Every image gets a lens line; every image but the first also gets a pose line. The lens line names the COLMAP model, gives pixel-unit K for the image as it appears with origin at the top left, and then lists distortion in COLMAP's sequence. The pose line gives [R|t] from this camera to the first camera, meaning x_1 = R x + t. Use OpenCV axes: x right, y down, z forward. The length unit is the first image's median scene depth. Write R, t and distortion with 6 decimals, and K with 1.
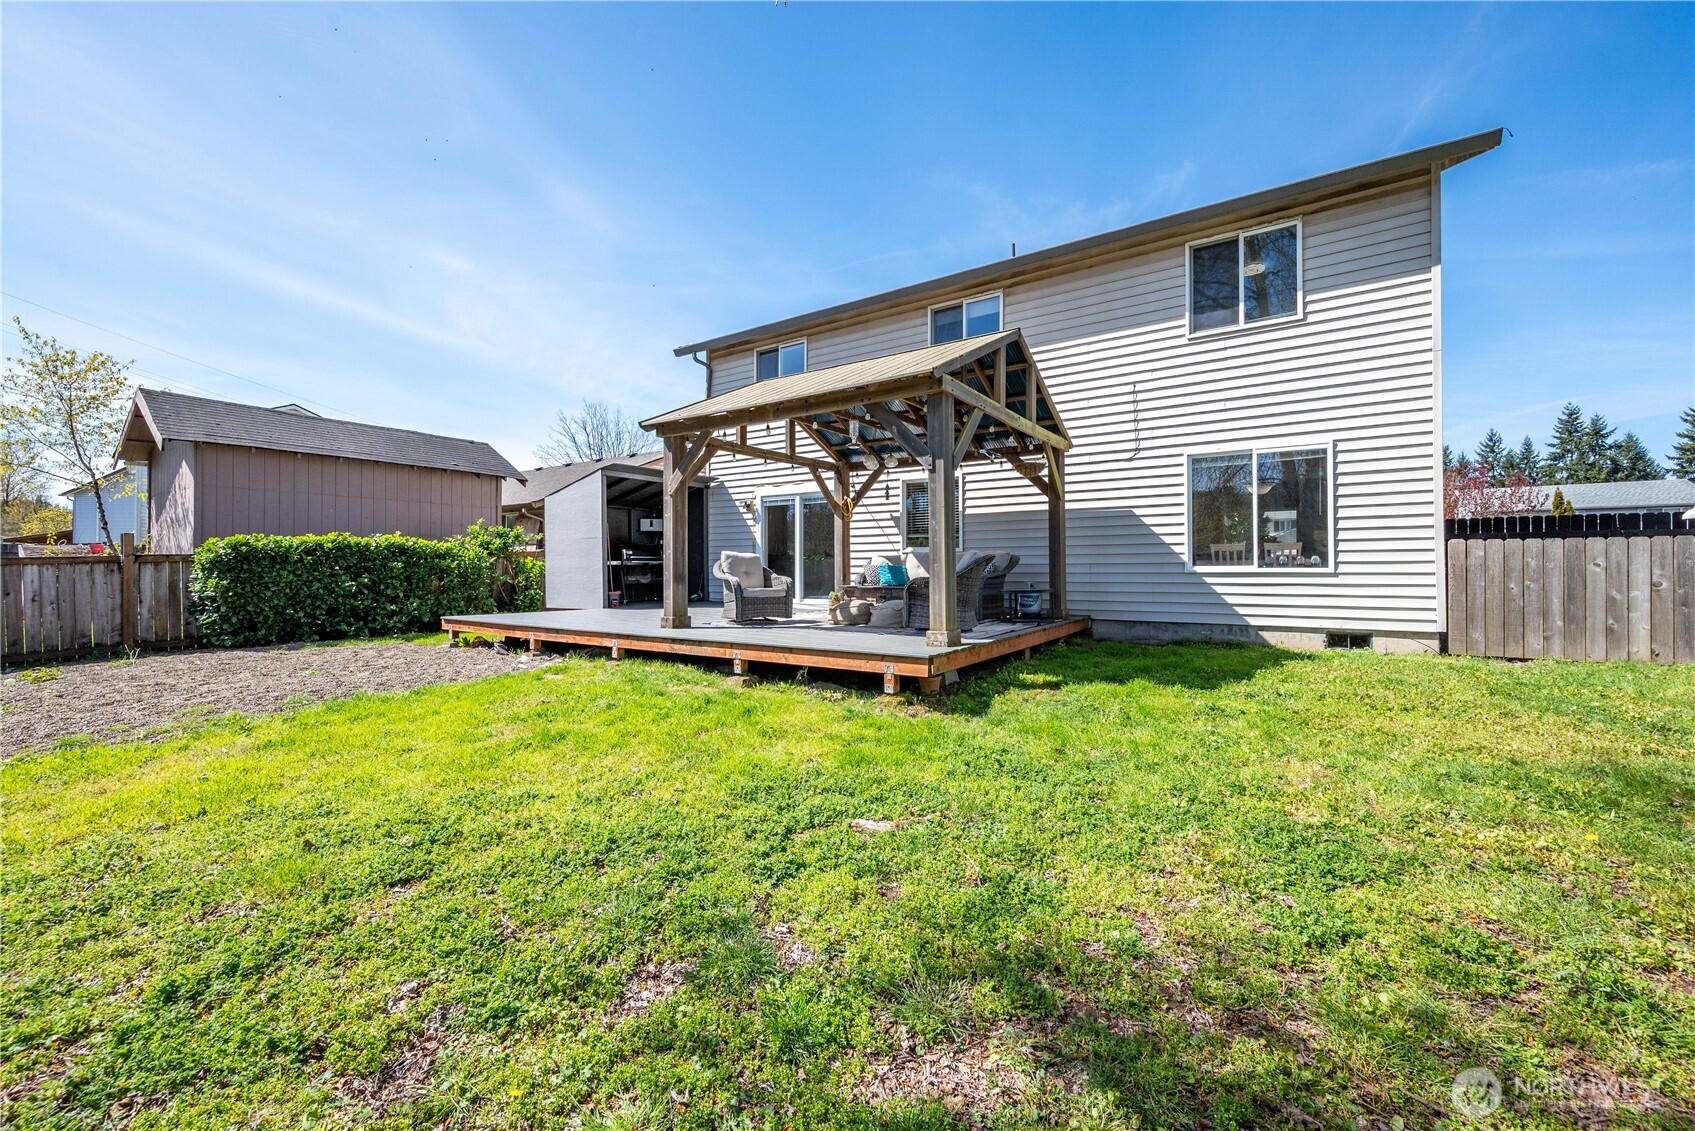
lens RADIAL K [[687.7, 0, 830.0], [0, 687.7, 565.3], [0, 0, 1]] dist [0.000360, -0.000038]
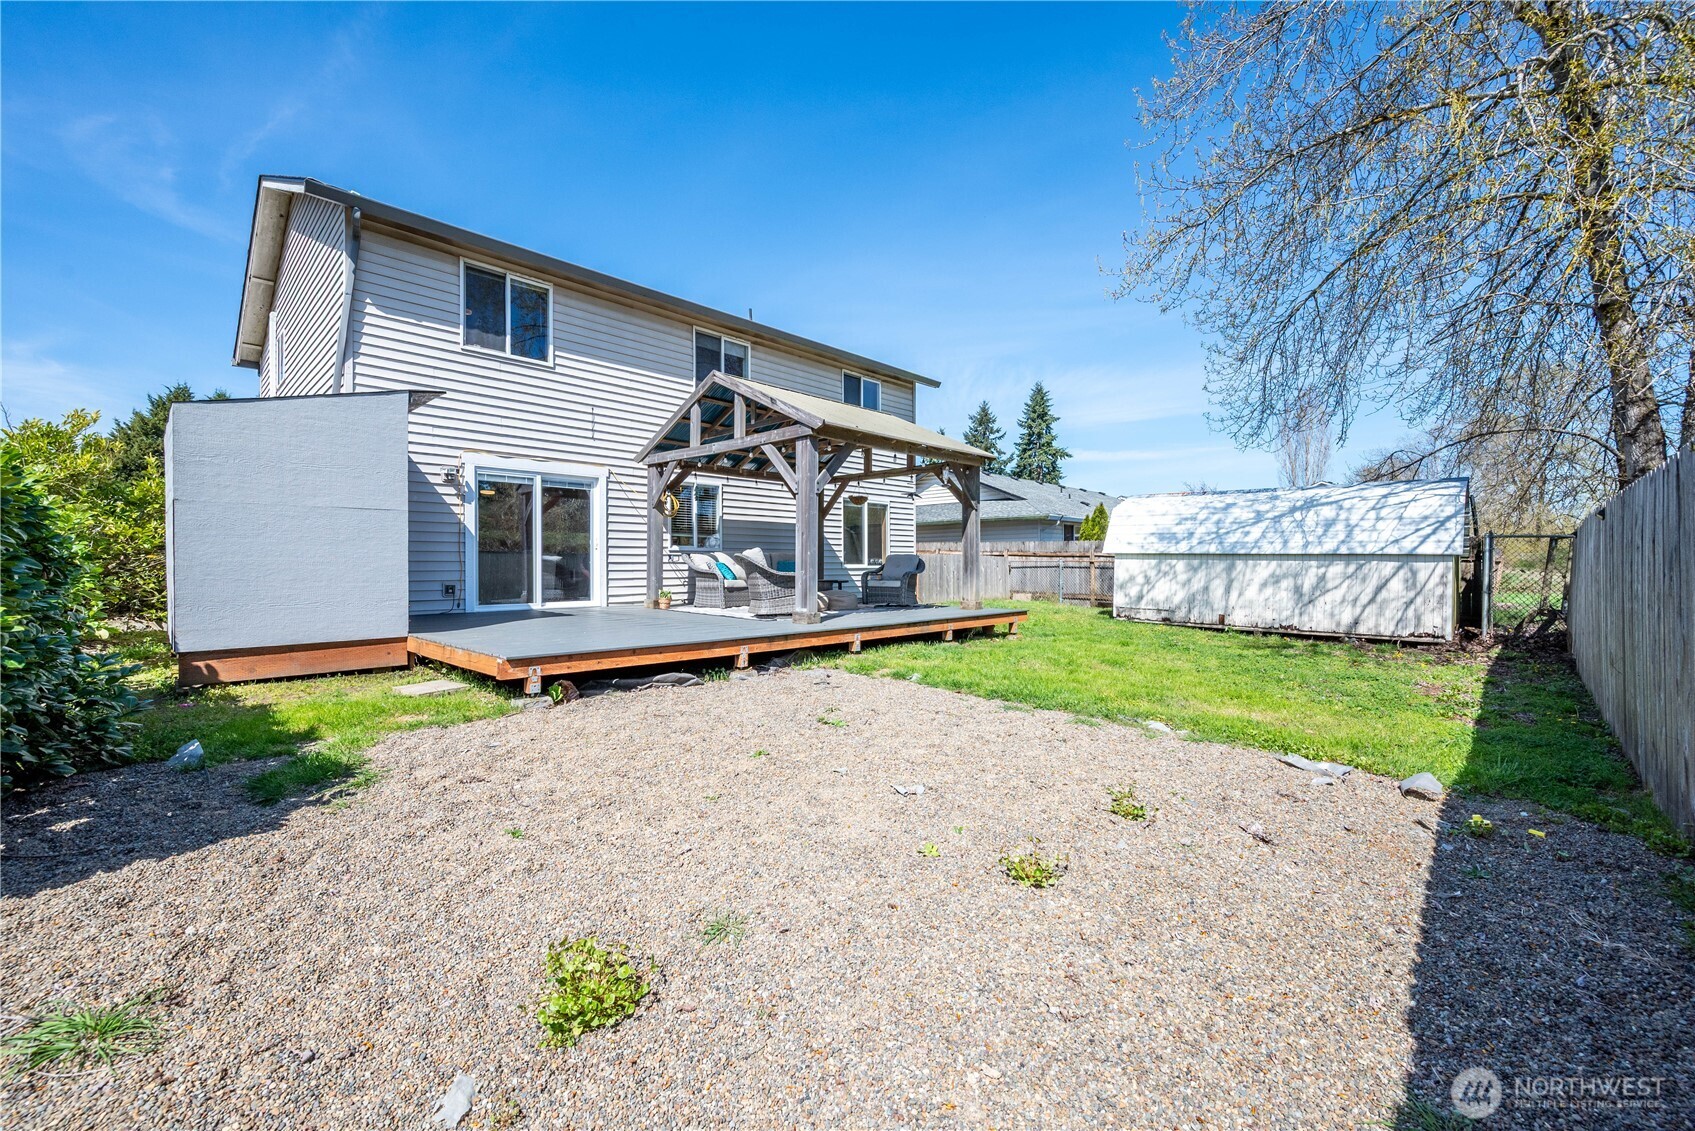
lens RADIAL K [[687.7, 0, 832.4], [0, 687.7, 567.0], [0, 0, 1]] dist [0.000360, -0.000038]
pose [[0.165646, 0.004408, 0.986175, -0.457080], [-0.000448, 0.999990, -0.004394, 0.005924], [-0.986185, 0.000286, 0.165647, 0.304792]]
